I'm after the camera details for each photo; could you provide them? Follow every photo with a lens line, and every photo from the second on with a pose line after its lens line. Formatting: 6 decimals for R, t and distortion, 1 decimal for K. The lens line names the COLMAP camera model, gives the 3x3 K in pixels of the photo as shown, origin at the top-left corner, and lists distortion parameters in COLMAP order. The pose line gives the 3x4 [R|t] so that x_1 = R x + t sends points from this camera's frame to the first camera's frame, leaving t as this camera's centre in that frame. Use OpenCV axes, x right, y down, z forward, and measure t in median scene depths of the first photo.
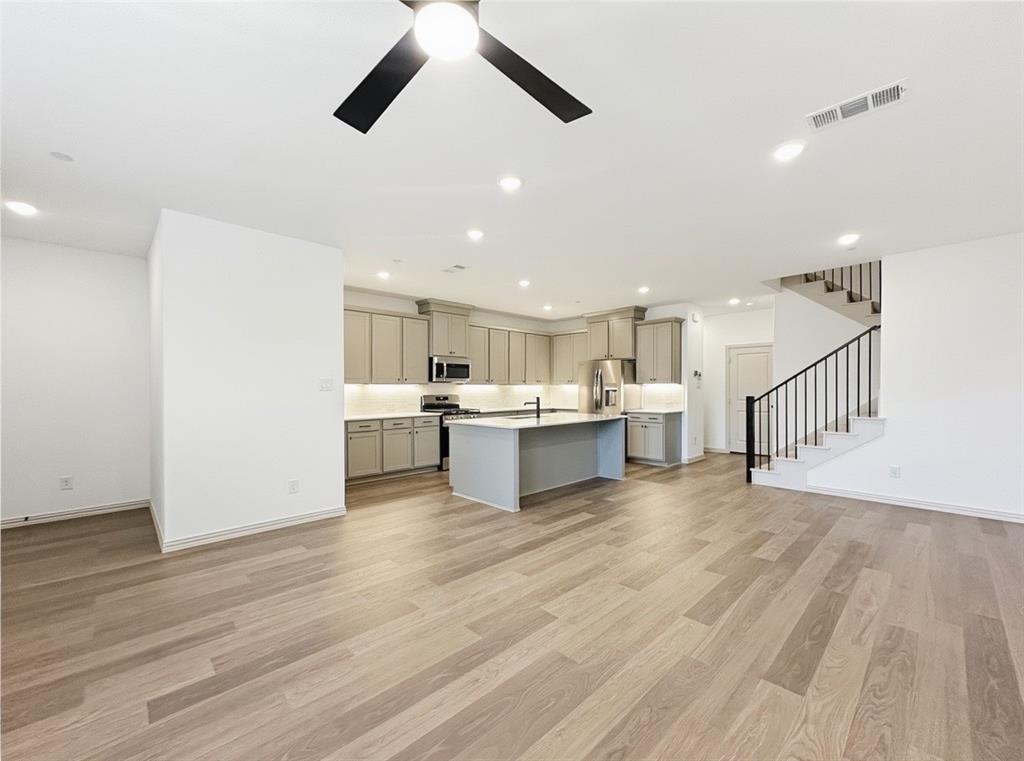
lens RADIAL K [[418.3, 0, 510.9], [0, 418.3, 384.2], [0, 0, 1]] dist [-0.001919, -0.000108]
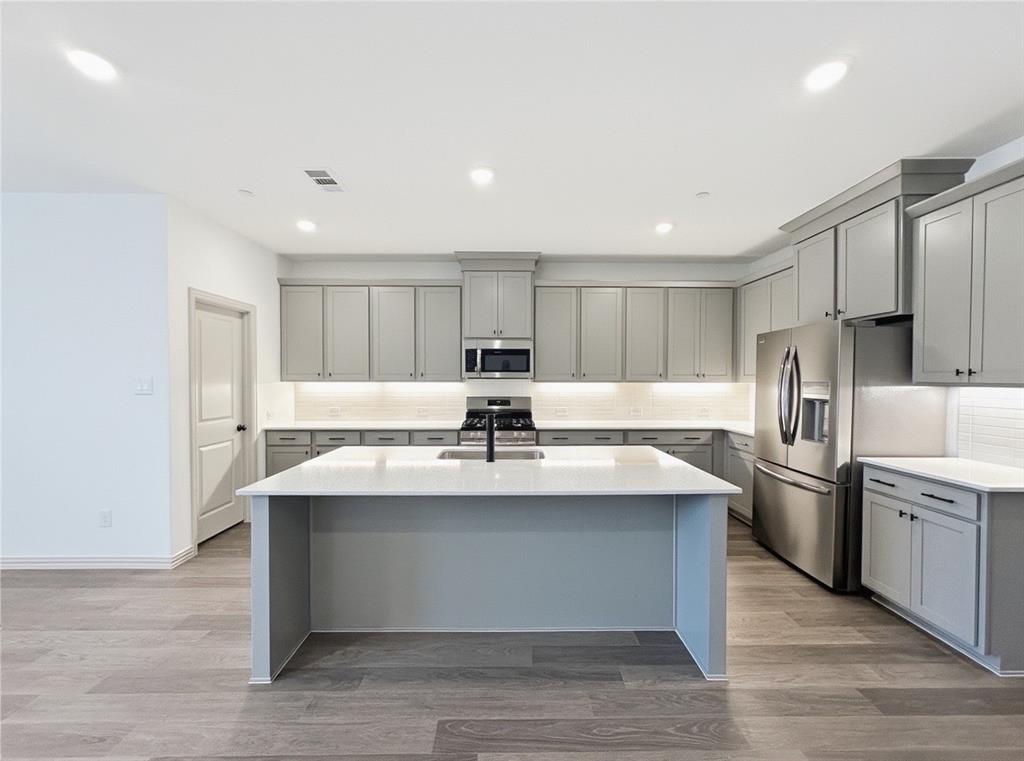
lens RADIAL K [[418.3, 0, 510.9], [0, 418.3, 384.2], [0, 0, 1]] dist [-0.001919, -0.000108]
pose [[0.729221, 0.016590, -0.684077, 0.323526], [0.003029, 0.999618, 0.027471, -0.013601], [0.684272, -0.022104, 0.728892, 0.561775]]
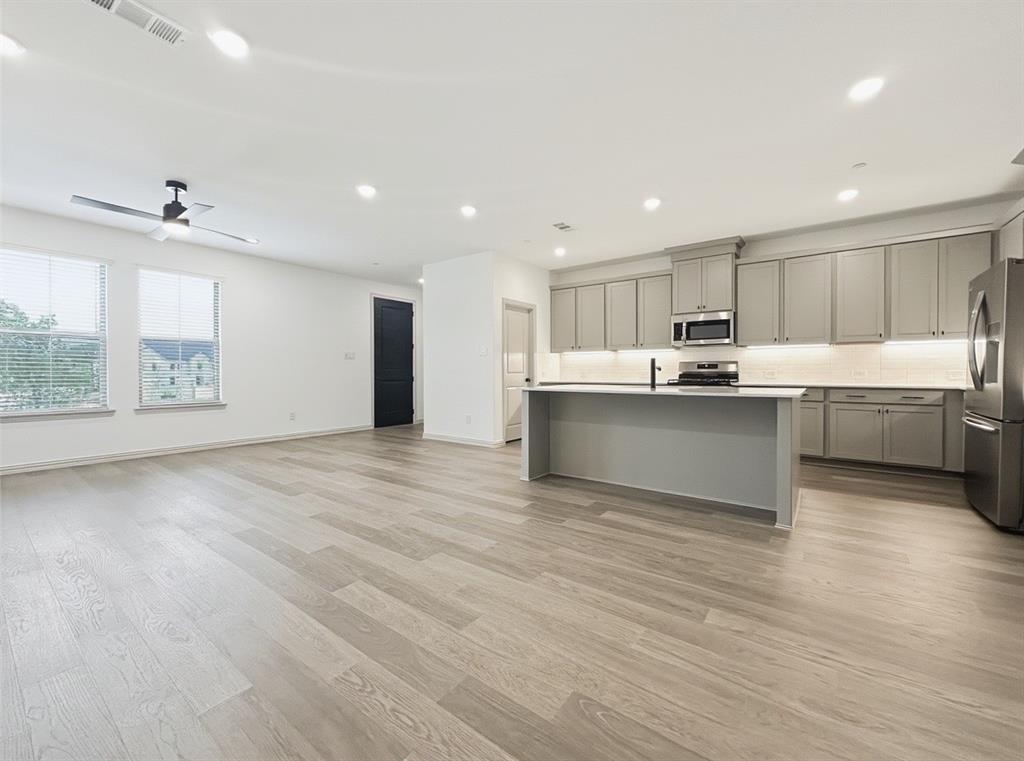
lens RADIAL K [[416.9, 0, 509.5], [0, 416.9, 371.7], [0, 0, 1]] dist [-0.003381, -0.000216]
pose [[0.160419, 0.006589, -0.987027, 0.593537], [0.012082, 0.999890, 0.008639, 0.035851], [0.986975, -0.013311, 0.160321, 0.532344]]
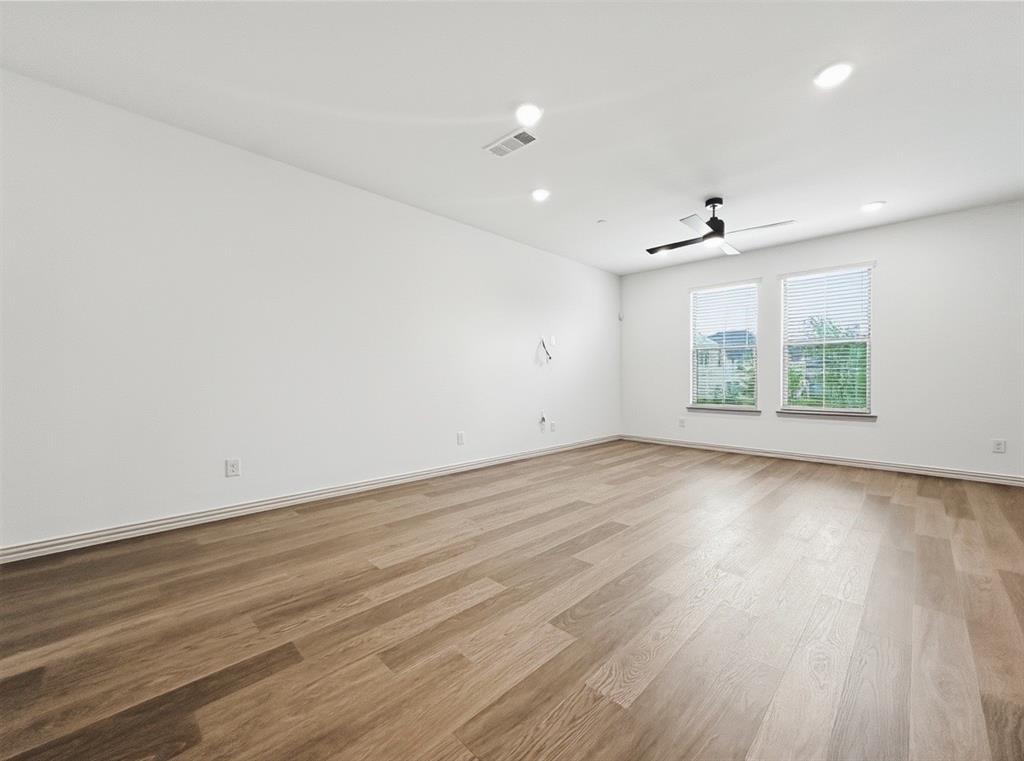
lens RADIAL K [[416.9, 0, 509.5], [0, 416.9, 371.7], [0, 0, 1]] dist [-0.003381, -0.000216]
pose [[-0.999720, -0.002392, -0.023535, 0.276556], [-0.001820, 0.999704, -0.024279, 0.044930], [0.023586, -0.024230, -0.999428, 0.771838]]
